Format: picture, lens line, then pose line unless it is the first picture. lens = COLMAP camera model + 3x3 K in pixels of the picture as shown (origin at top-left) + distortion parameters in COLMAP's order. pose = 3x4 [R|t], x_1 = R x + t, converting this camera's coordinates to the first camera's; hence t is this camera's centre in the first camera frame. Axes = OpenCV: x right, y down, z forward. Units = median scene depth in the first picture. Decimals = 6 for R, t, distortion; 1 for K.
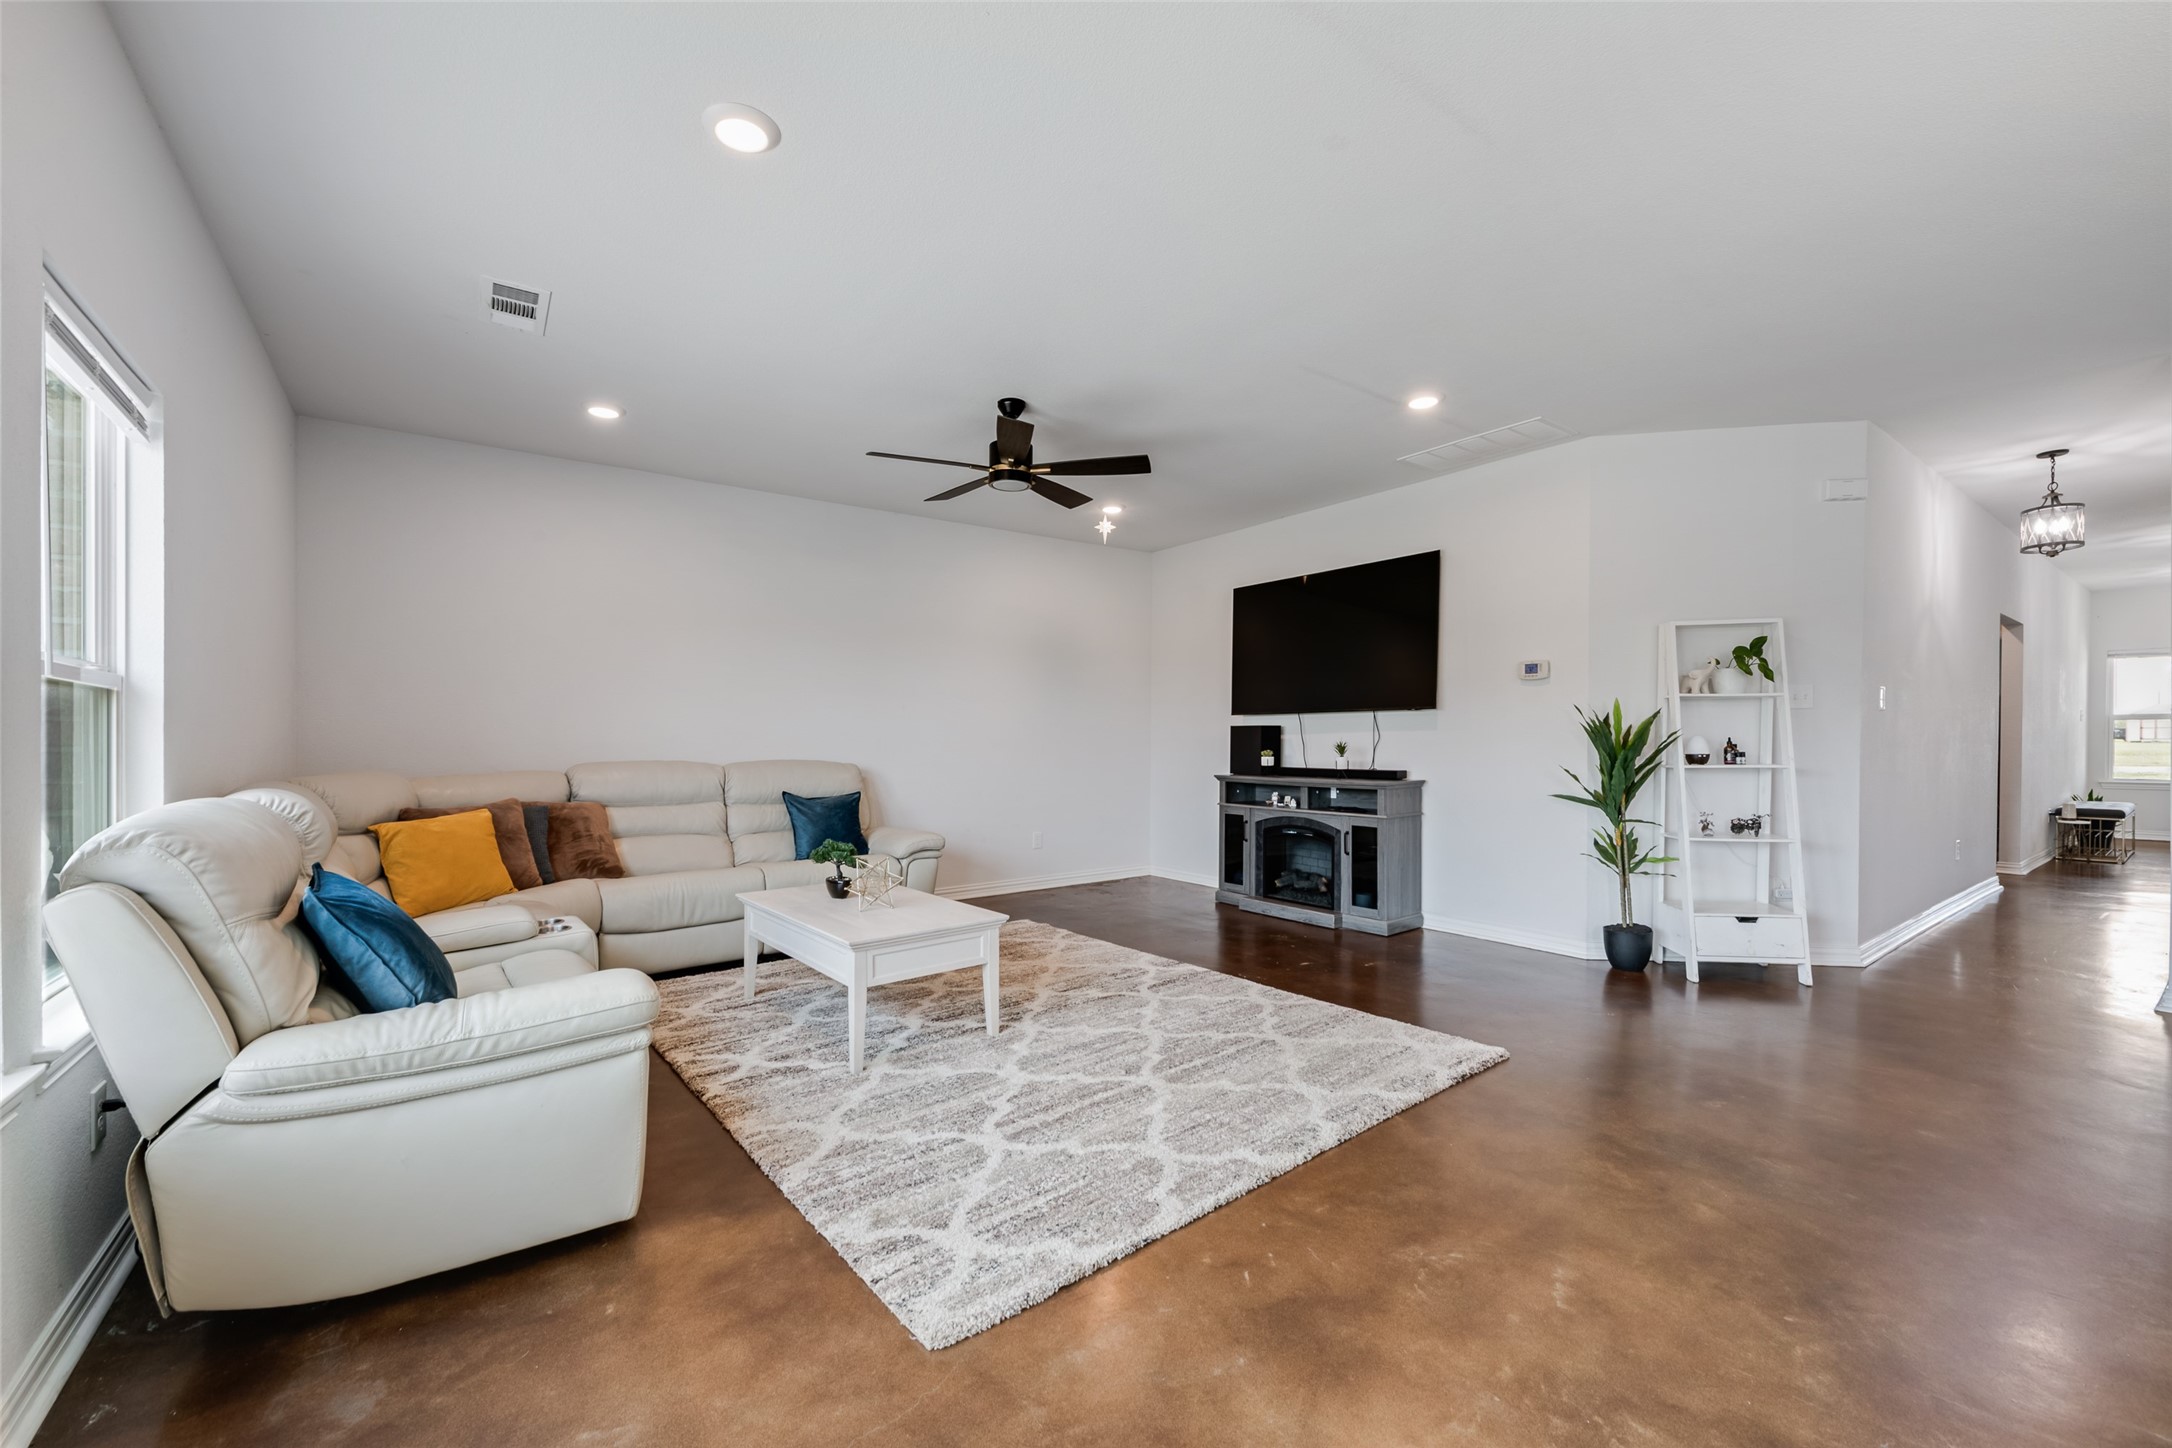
lens RADIAL K [[865.1, 0, 1116.8], [0, 865.1, 734.2], [0, 0, 1]] dist [0.001110, 0.000039]
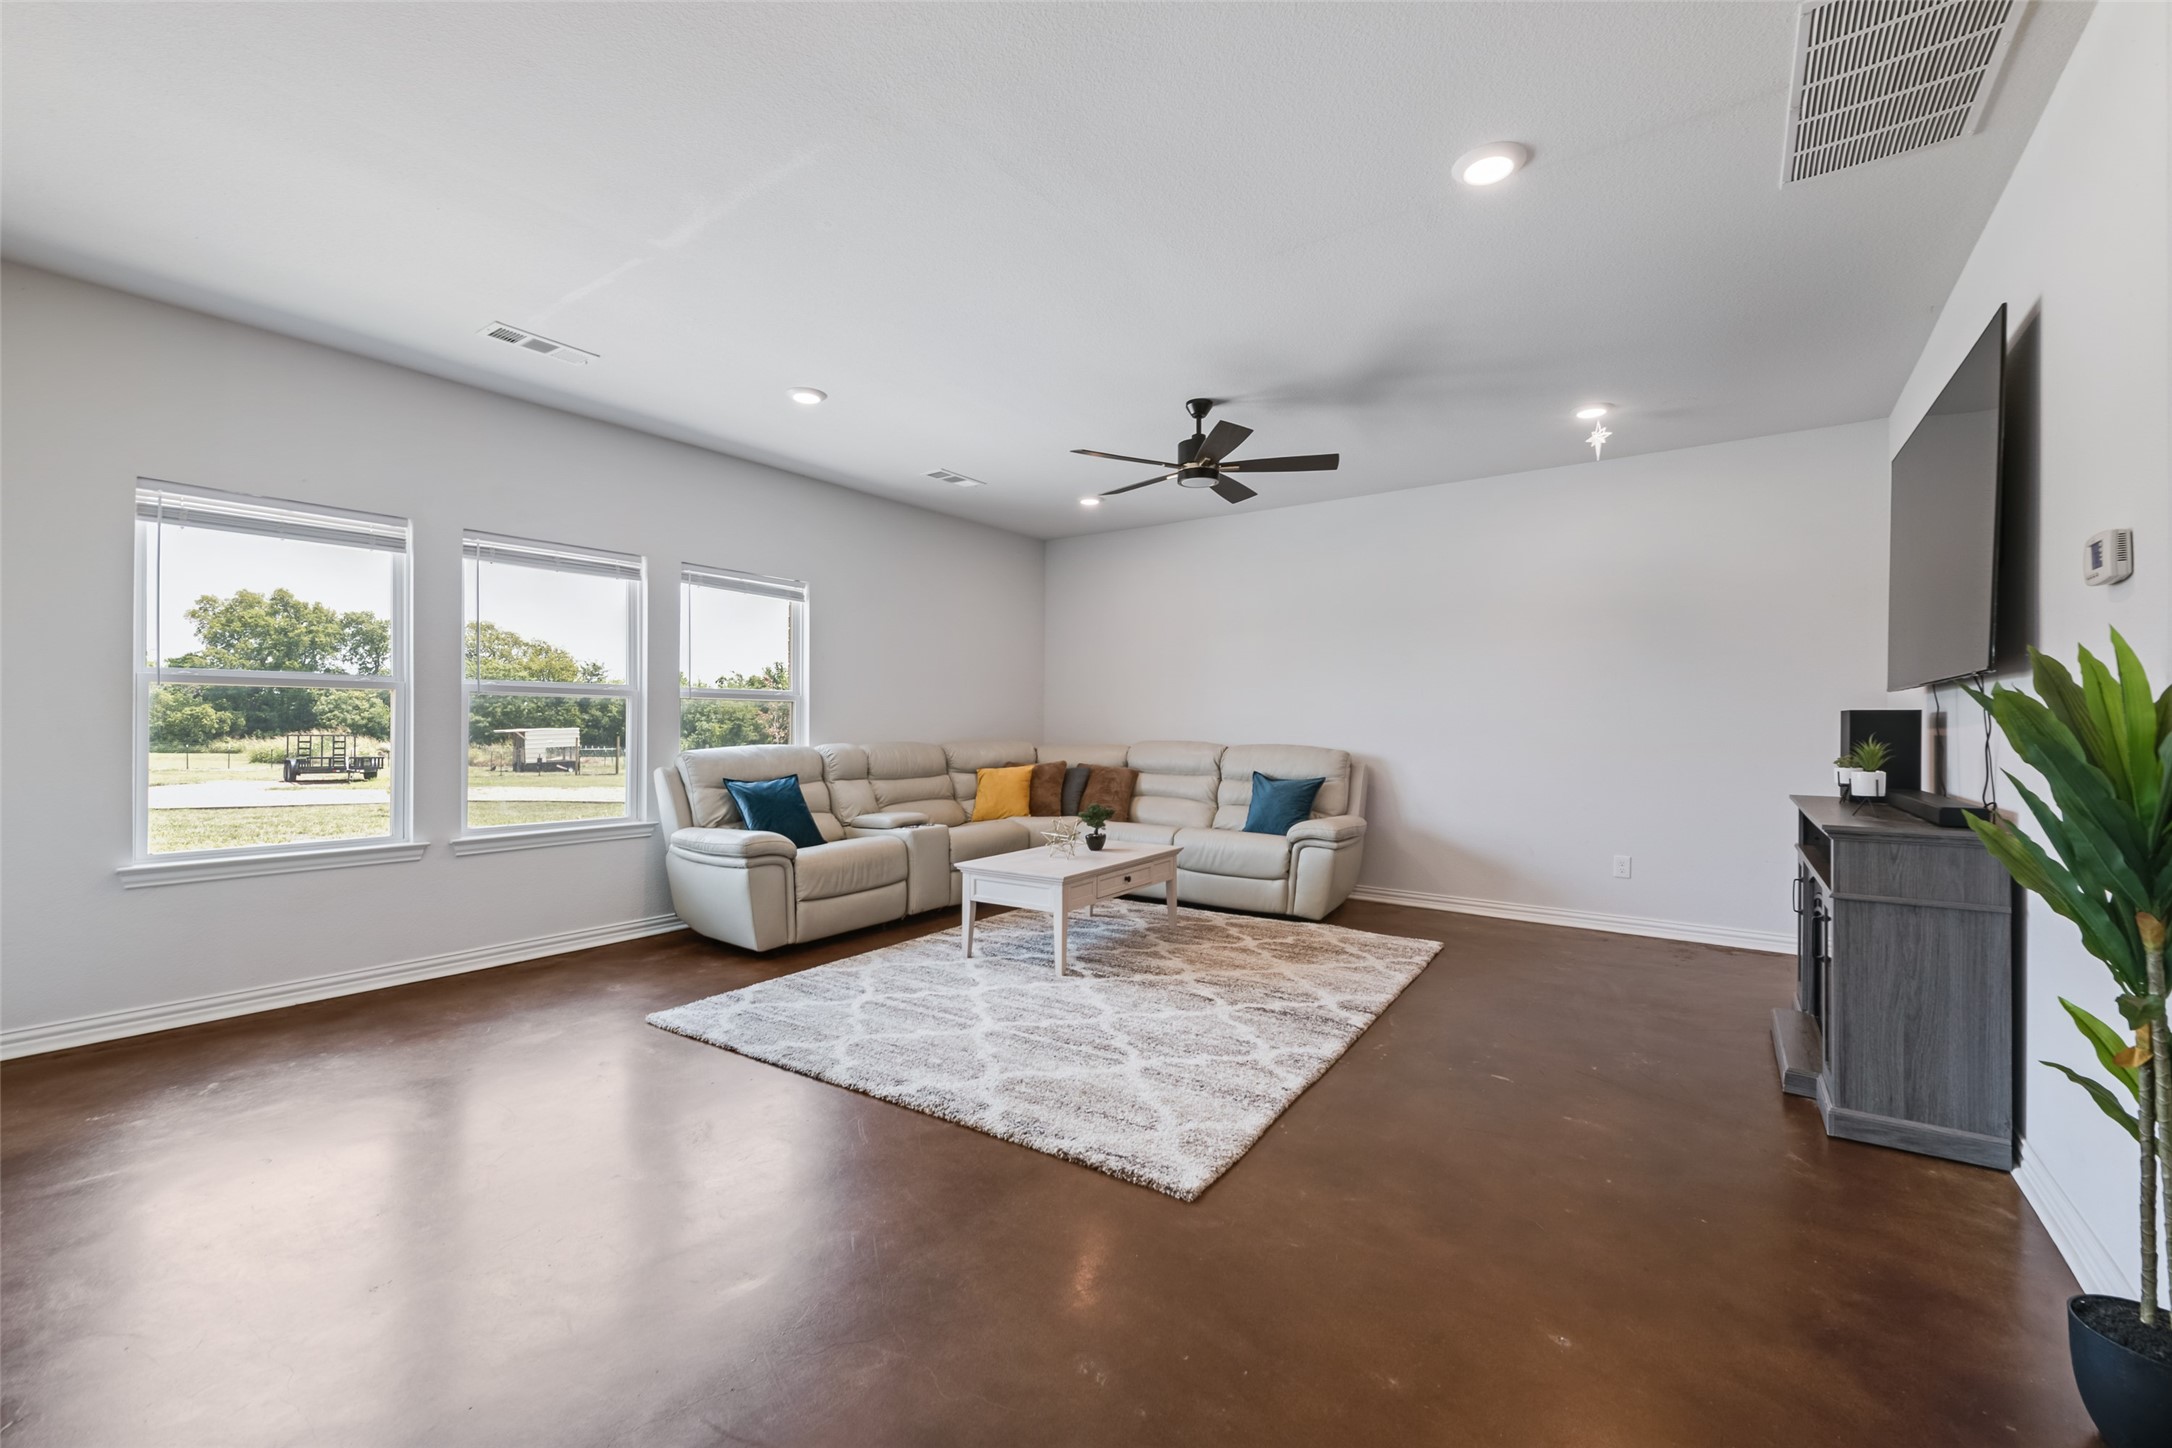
lens RADIAL K [[898.9, 0, 1086.0], [0, 898.9, 724.0], [0, 0, 1]] dist [-0.000169, -0.000044]
pose [[0.290841, 0.010782, -0.956711, 1.043456], [-0.006764, 0.999935, 0.009212, -0.008468], [0.956748, 0.003792, 0.290895, 0.676452]]
